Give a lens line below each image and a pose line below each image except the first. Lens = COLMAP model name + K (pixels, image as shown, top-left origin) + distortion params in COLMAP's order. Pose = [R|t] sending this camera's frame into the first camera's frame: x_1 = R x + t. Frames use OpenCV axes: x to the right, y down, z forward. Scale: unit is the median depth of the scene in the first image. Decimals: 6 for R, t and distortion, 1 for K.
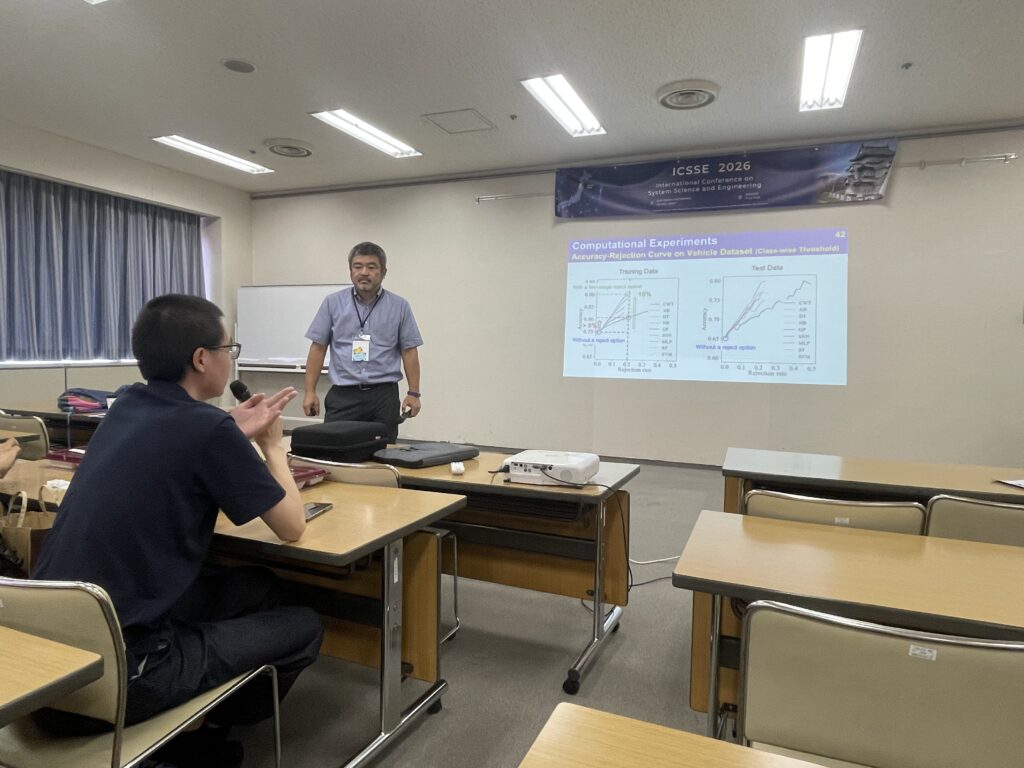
lens RADIAL K [[635.1, 0, 508.3], [0, 635.1, 384.3], [0, 0, 1]] dist [-0.015638, 0.000278]
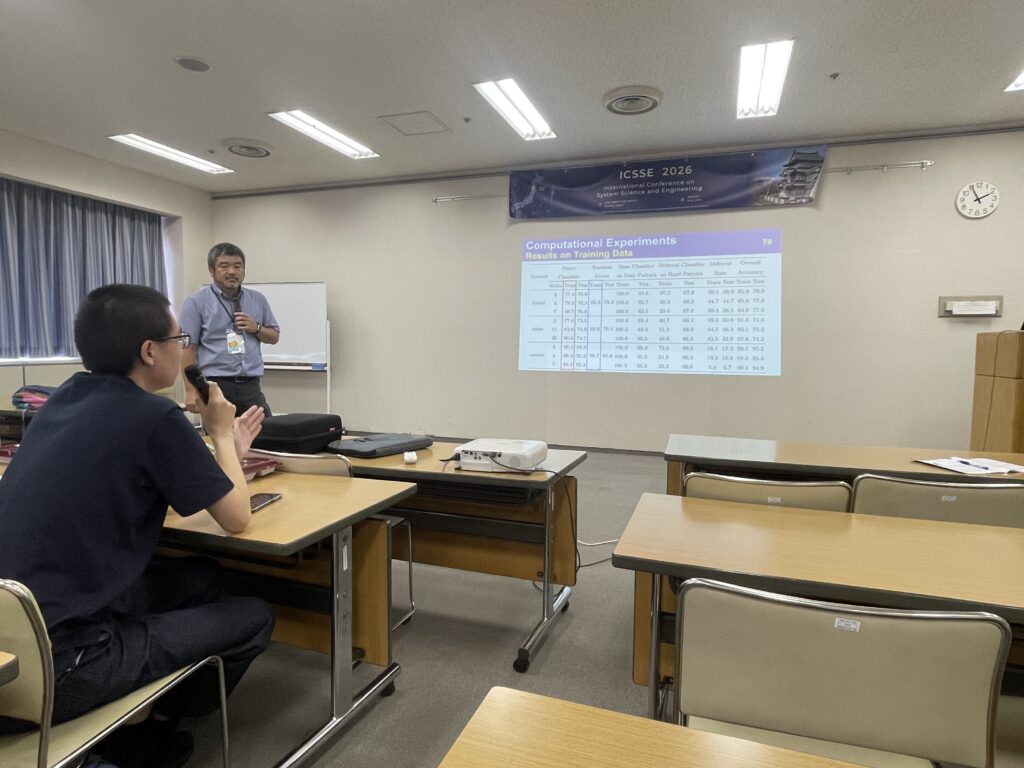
lens RADIAL K [[600.0, 0, 504.8], [0, 600.0, 388.5], [0, 0, 1]] dist [-0.014736, 0.000367]
pose [[0.998288, -0.010532, 0.057531, 0.007872], [0.009657, 0.999834, 0.015478, 0.003247], [-0.057684, -0.014896, 0.998224, 0.010761]]
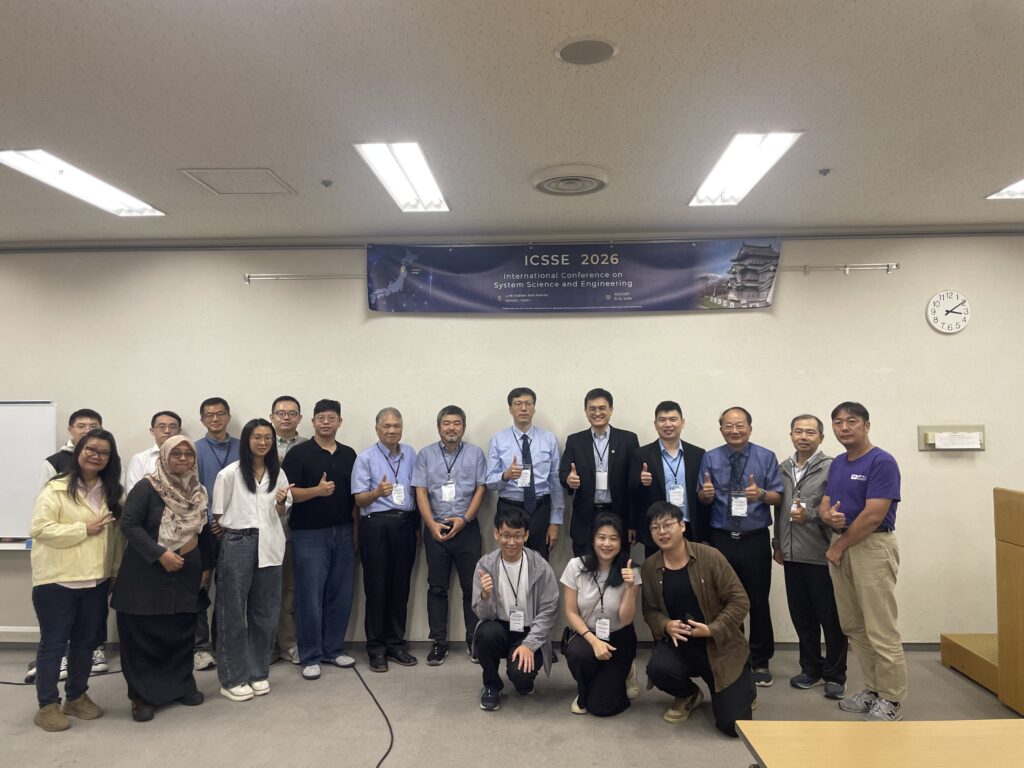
lens RADIAL K [[779.6, 0, 517.1], [0, 779.6, 383.4], [0, 0, 1]] dist [0.099518, -0.160546]
pose [[0.934954, -0.013366, 0.354516, -0.100591], [0.046852, 0.995190, -0.086039, -0.113318], [-0.351661, 0.097053, 0.931083, 0.136925]]
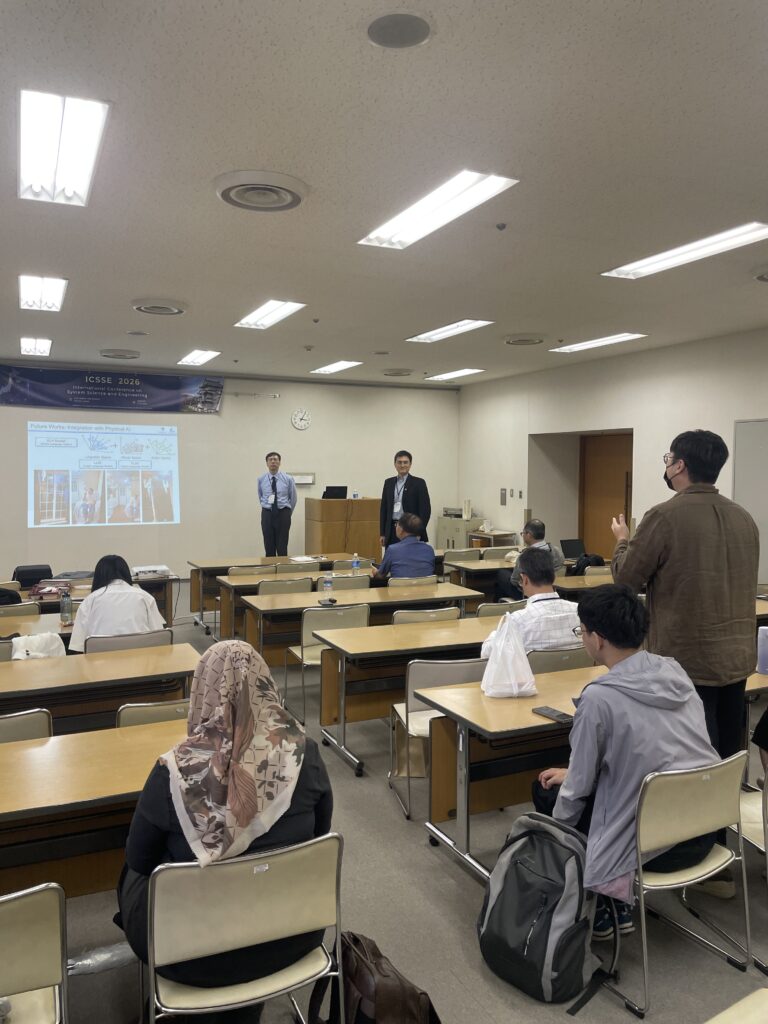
lens RADIAL K [[777.5, 0, 379.5], [0, 777.5, 504.7], [0, 0, 1]] dist [0.101373, -0.161768]
pose [[0.680177, -0.047555, 0.731503, -0.653192], [0.050057, 0.998577, 0.018372, -0.060674], [-0.731336, 0.024120, 0.681590, -0.739140]]
